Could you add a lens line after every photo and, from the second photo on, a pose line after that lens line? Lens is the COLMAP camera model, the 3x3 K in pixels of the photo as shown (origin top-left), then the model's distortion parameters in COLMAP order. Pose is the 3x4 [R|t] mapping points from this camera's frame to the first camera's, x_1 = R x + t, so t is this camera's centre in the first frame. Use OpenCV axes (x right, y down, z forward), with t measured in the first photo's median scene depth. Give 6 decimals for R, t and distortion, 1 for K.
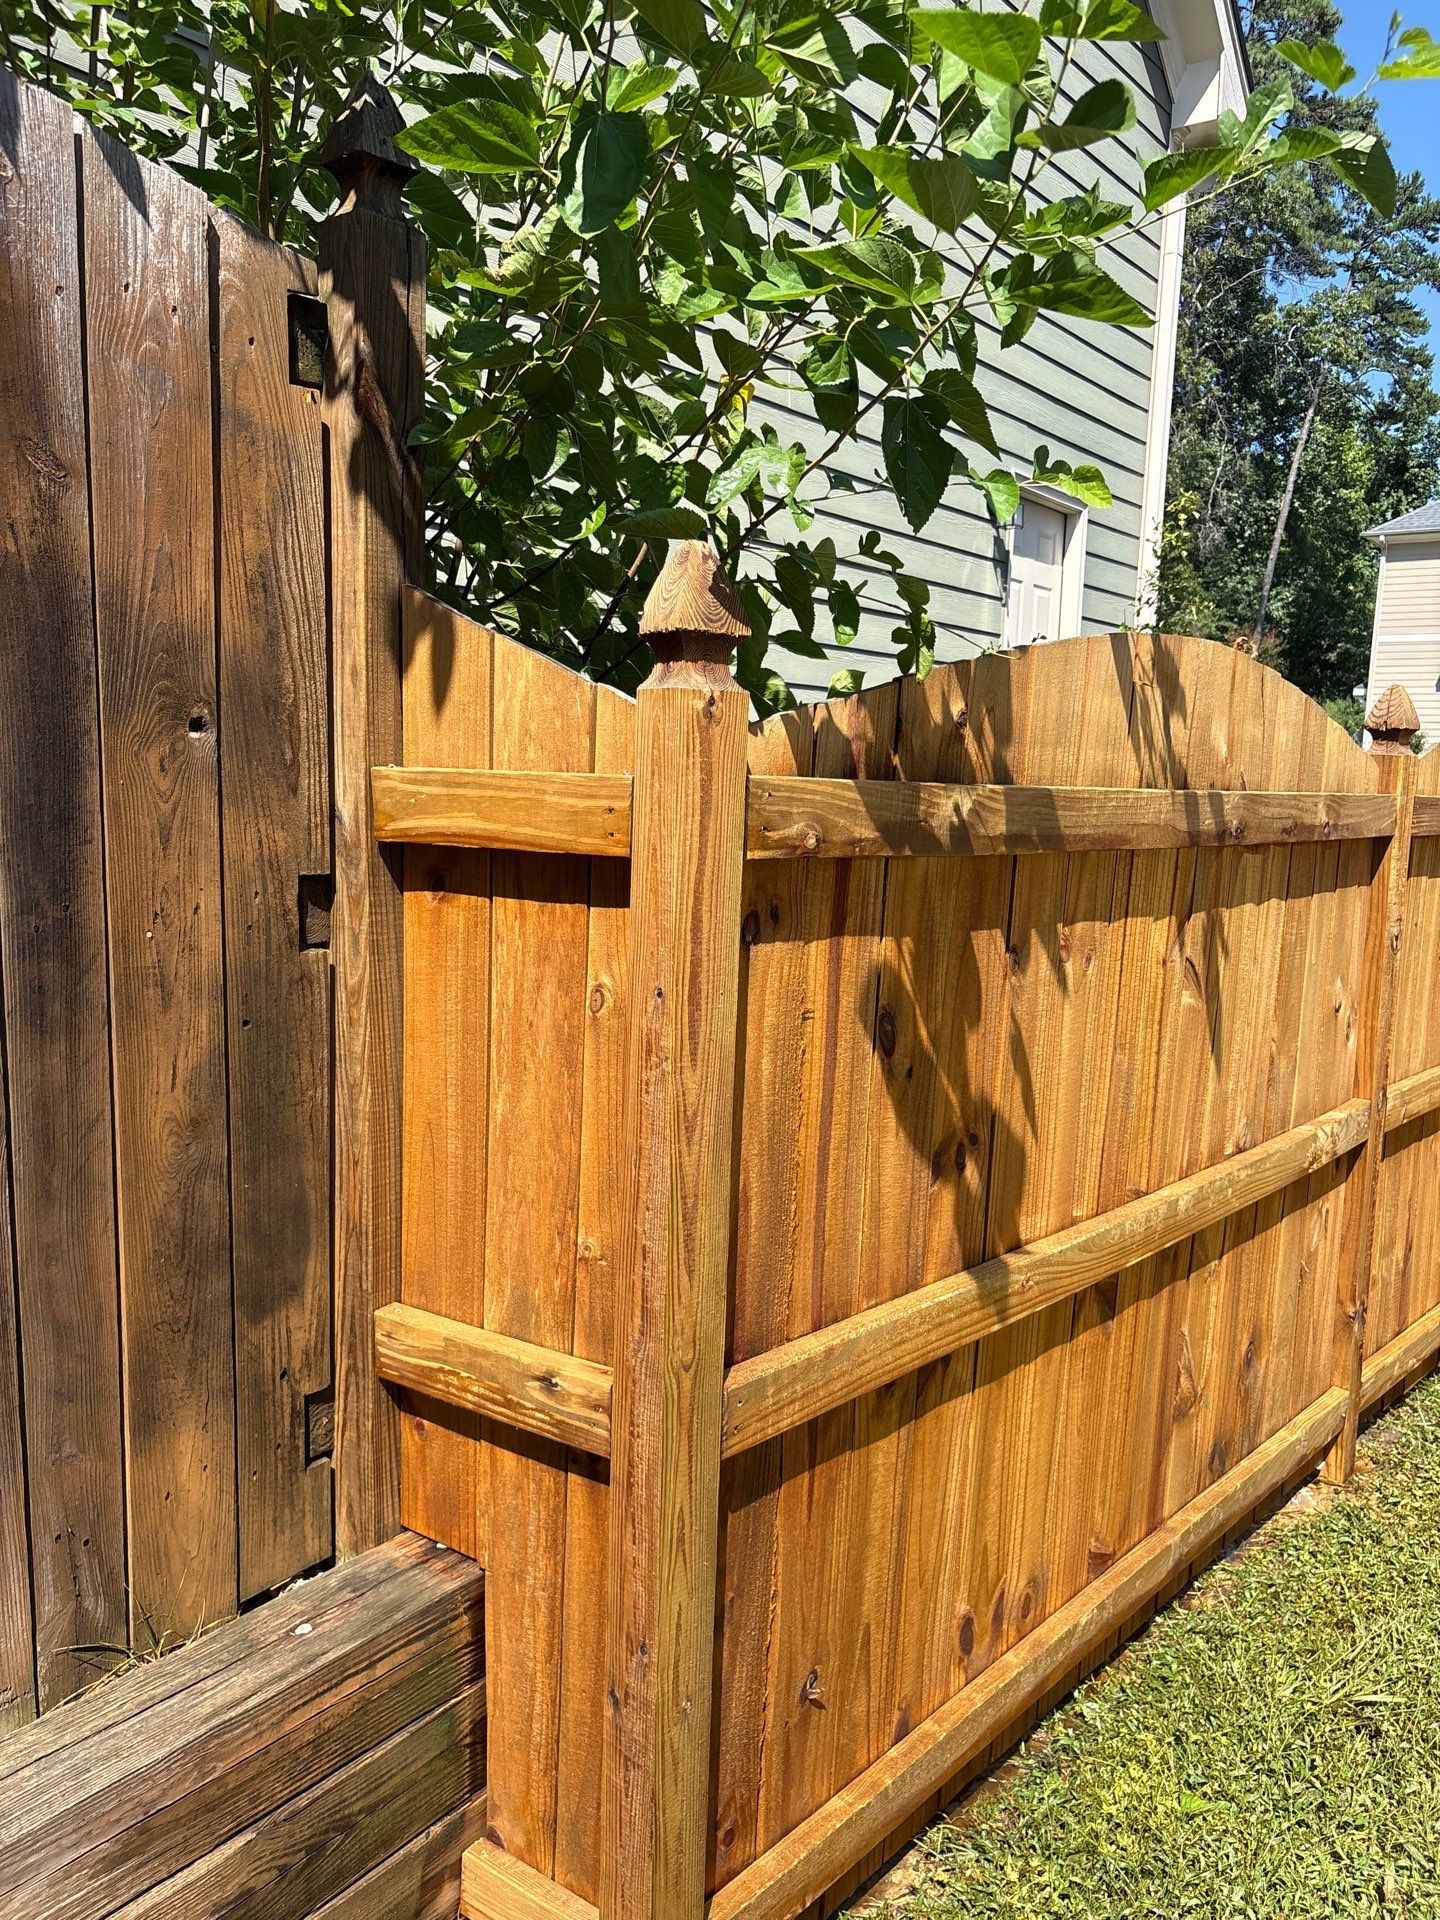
lens RADIAL K [[1273.5, 0, 720.0], [0, 1273.5, 960.0], [0, 0, 1]] dist [0.013996, 0.002565]
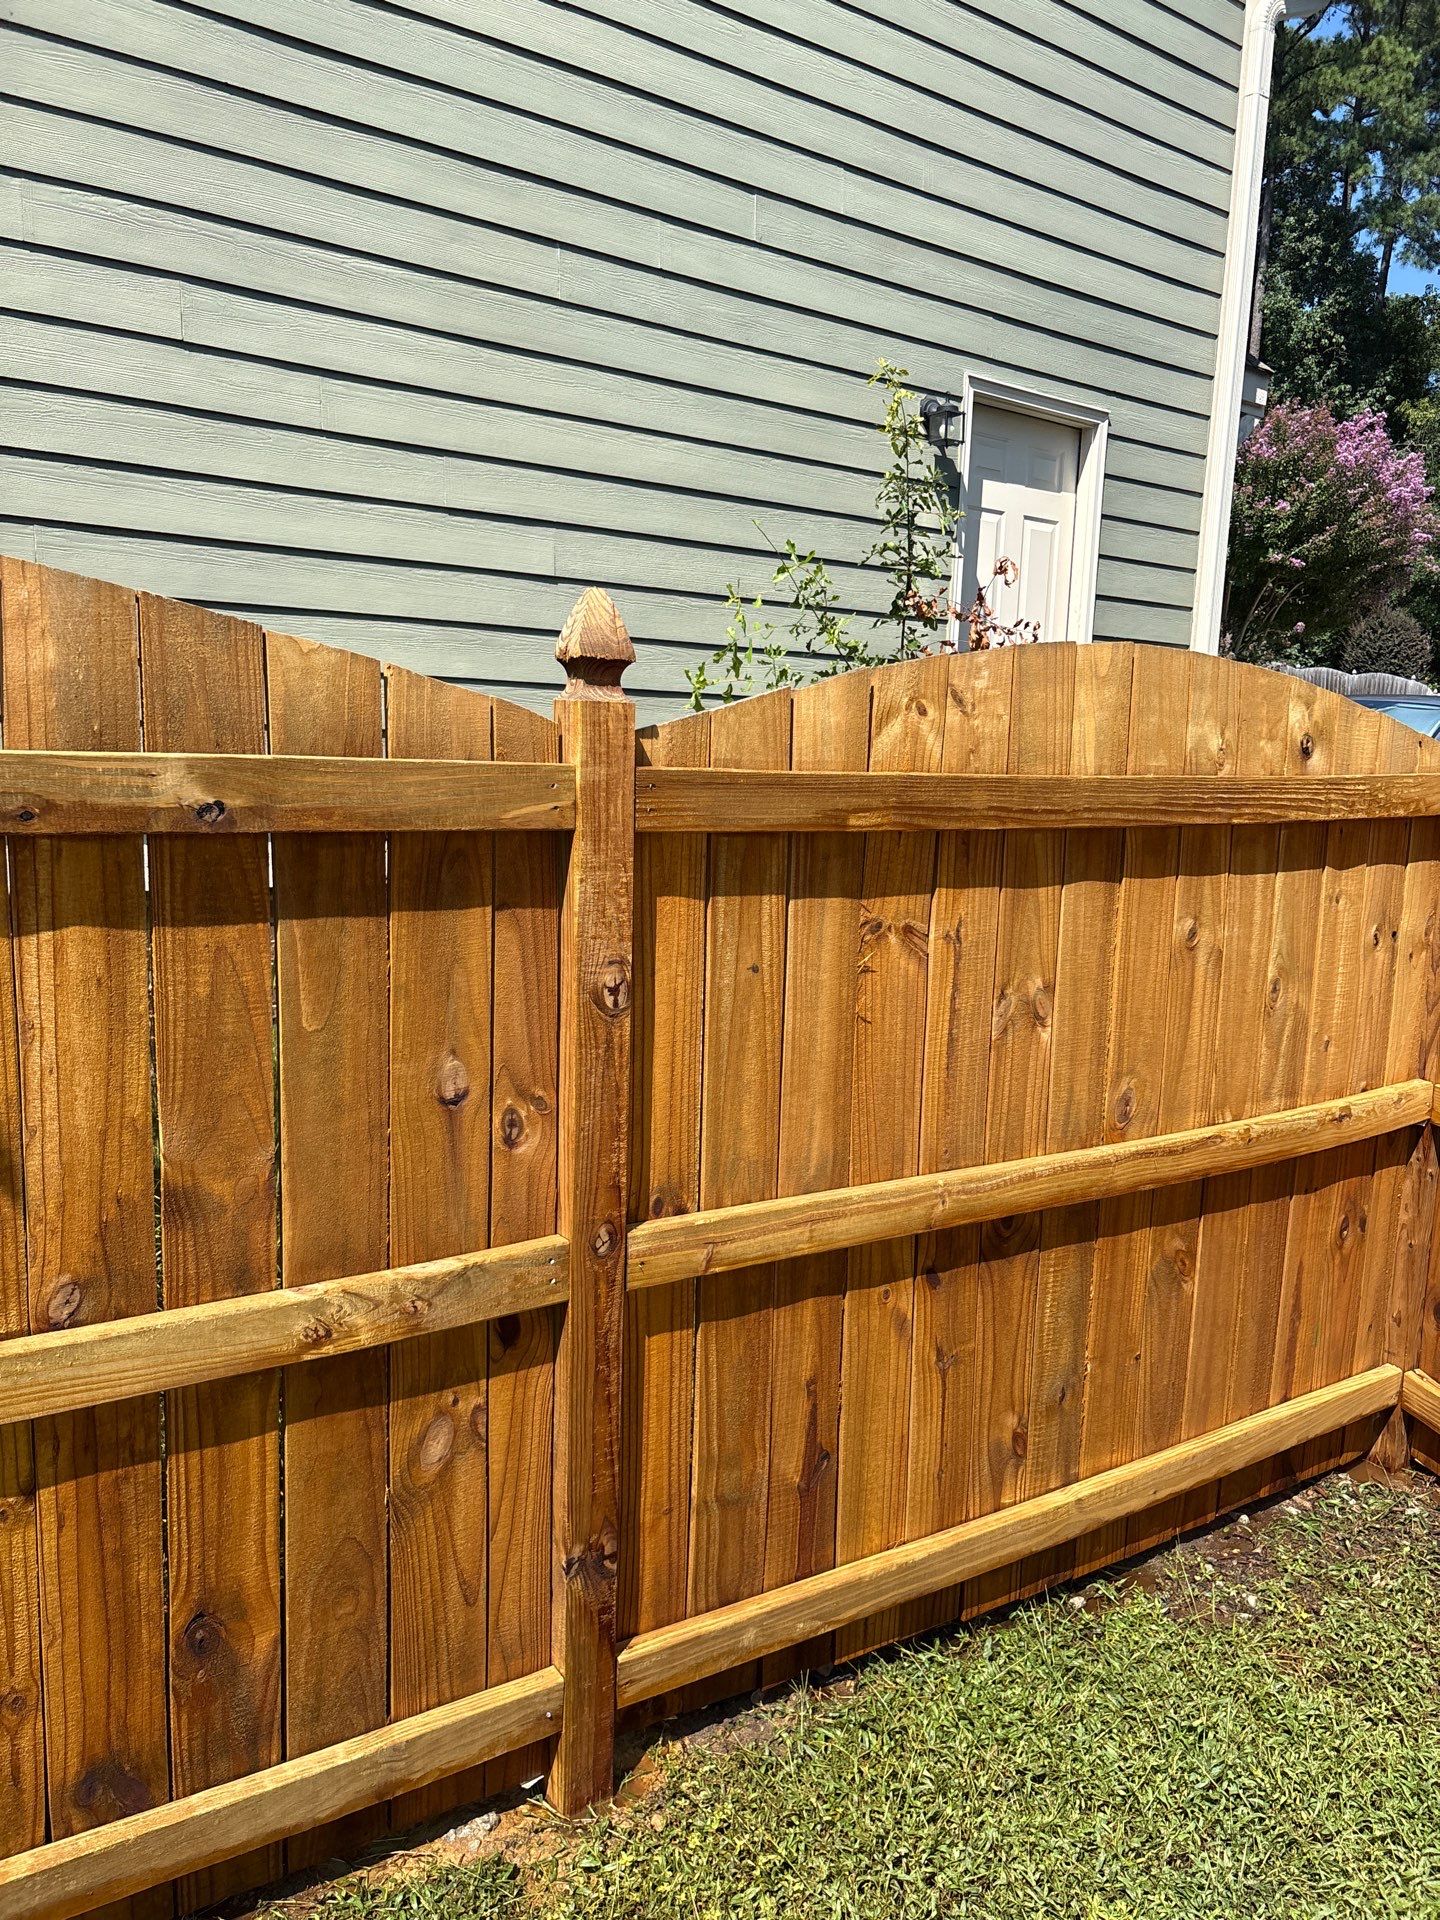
lens RADIAL K [[1273.5, 0, 720.0], [0, 1273.5, 960.0], [0, 0, 1]] dist [0.013996, 0.002565]
pose [[0.967960, 0.051543, -0.245759, 0.293947], [-0.047015, 0.998600, 0.024262, -0.020294], [0.246666, -0.011930, 0.969027, 0.161472]]
